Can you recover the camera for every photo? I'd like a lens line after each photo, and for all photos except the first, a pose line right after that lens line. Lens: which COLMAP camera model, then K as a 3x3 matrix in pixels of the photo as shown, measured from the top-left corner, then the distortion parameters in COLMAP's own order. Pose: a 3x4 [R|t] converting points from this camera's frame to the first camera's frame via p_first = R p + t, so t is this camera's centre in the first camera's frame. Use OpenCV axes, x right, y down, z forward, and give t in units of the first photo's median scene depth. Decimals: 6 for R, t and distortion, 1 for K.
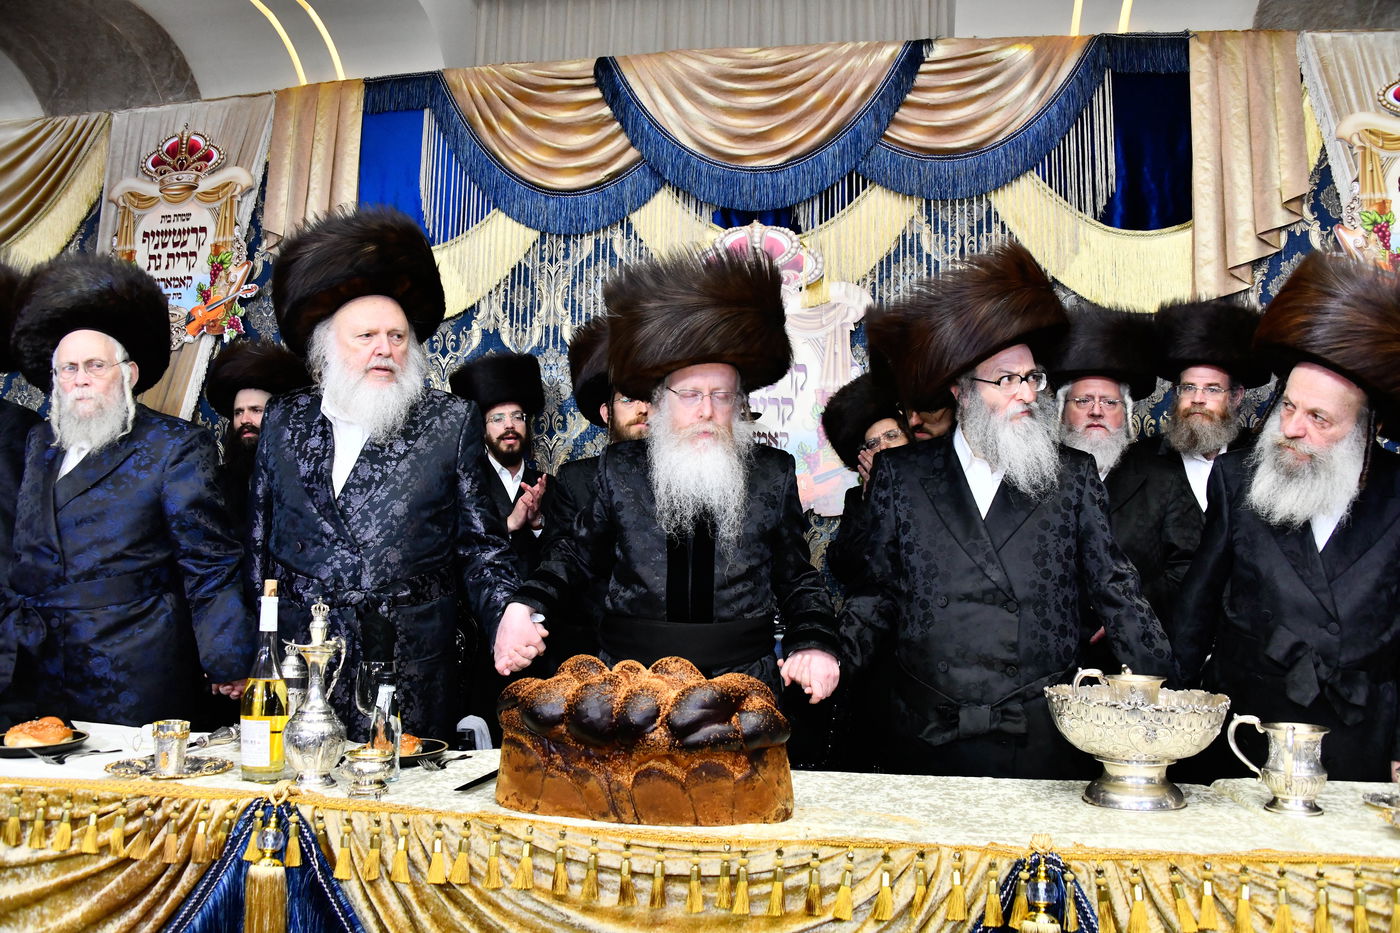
lens RADIAL K [[1095.7, 0, 679.3], [0, 1095.7, 500.6], [0, 0, 1]] dist [-0.150925, 0.066934]
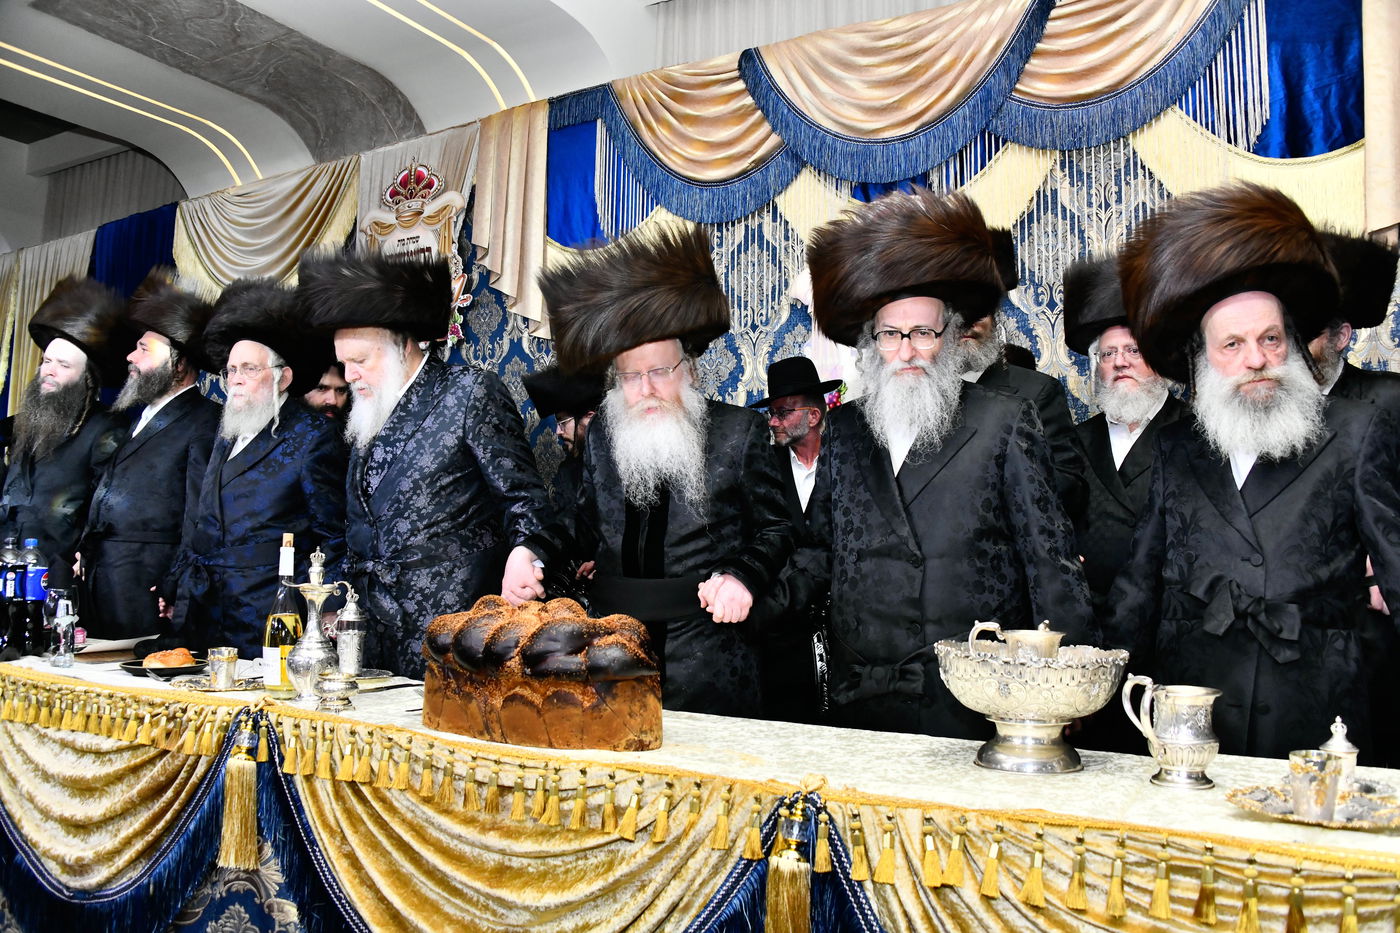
lens RADIAL K [[1095.7, 0, 679.3], [0, 1095.7, 500.6], [0, 0, 1]] dist [-0.150925, 0.066934]
pose [[0.938406, -0.016891, -0.345121, 0.249567], [0.017974, 0.999838, -0.000060, 0.024197], [0.345066, -0.006147, 0.938558, 0.003868]]
